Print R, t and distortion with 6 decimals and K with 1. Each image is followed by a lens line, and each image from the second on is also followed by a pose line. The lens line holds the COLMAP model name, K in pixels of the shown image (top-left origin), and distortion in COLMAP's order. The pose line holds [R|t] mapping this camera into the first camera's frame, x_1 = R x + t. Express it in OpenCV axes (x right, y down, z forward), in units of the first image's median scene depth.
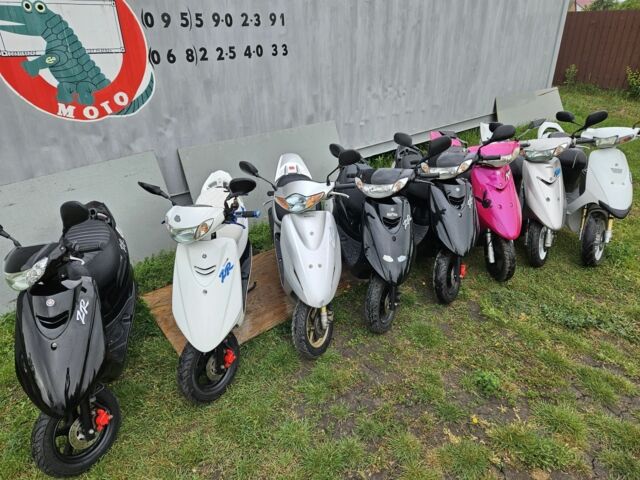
lens RADIAL K [[441.4, 0, 317.2], [0, 441.4, 235.3], [0, 0, 1]] dist [0.083169, -0.070723]
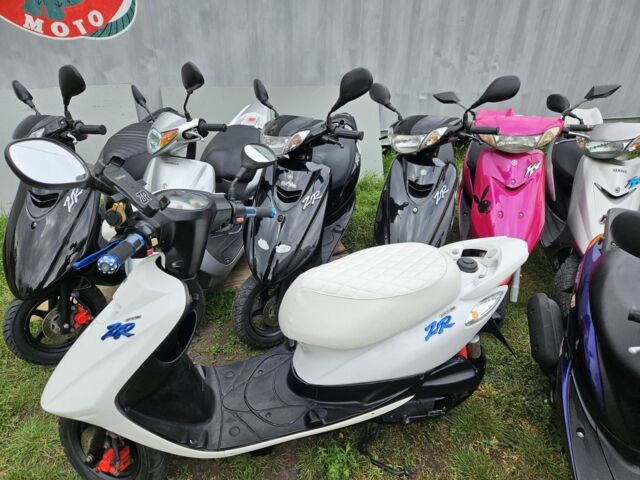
lens RADIAL K [[435.1, 0, 318.7], [0, 435.1, 243.5], [0, 0, 1]] dist [0.069162, -0.054344]
pose [[0.922310, 0.214269, -0.321611, 0.348557], [-0.207095, 0.976671, 0.056791, -0.003753], [0.326277, 0.014226, 0.945167, 0.289811]]
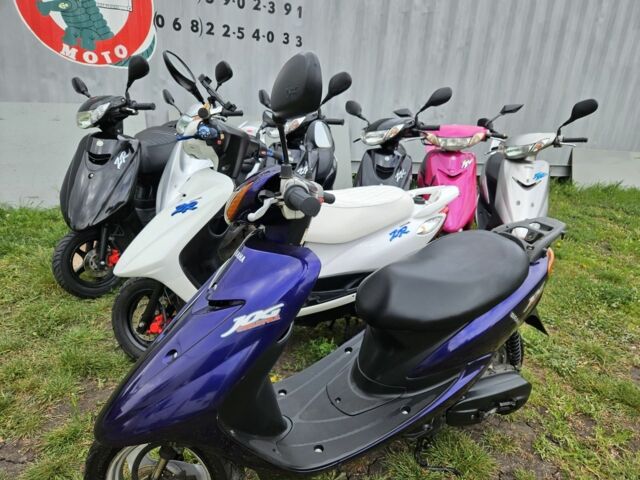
lens RADIAL K [[441.0, 0, 320.0], [0, 441.0, 240.0], [0, 0, 1]] dist [0.061206, -0.050668]
pose [[0.943926, 0.183468, -0.274488, 0.397159], [-0.222646, 0.967623, -0.118888, 0.160630], [0.243789, 0.173335, 0.954213, 0.137276]]
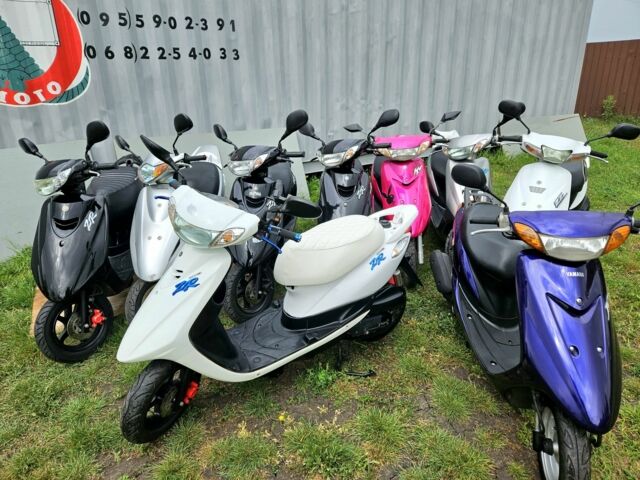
lens RADIAL K [[437.4, 0, 320.0], [0, 437.4, 227.9], [0, 0, 1]] dist [0.078588, -0.065343]
pose [[0.986215, 0.054579, -0.156208, 0.353760], [-0.071194, 0.992148, -0.102825, 0.086268], [0.149369, 0.112529, 0.982357, 0.083073]]
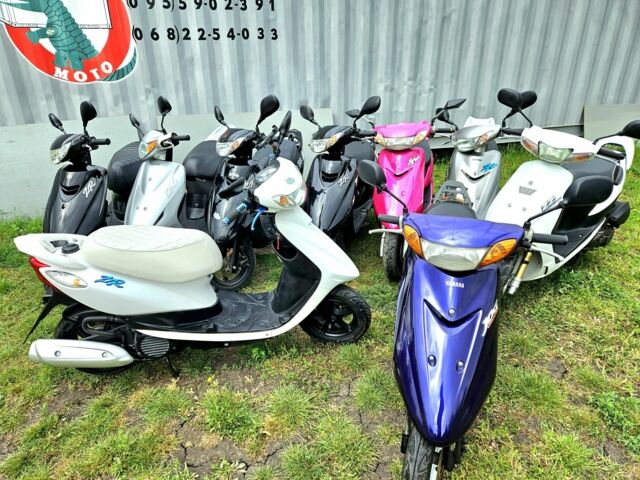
lens RADIAL K [[435.0, 0, 311.1], [0, 435.0, 242.0], [0, 0, 1]] dist [0.076014, -0.059966]
pose [[0.912131, 0.165904, -0.374823, 0.559884], [-0.176521, 0.984278, 0.006099, 0.050766], [0.369942, 0.060601, 0.927076, 0.121007]]
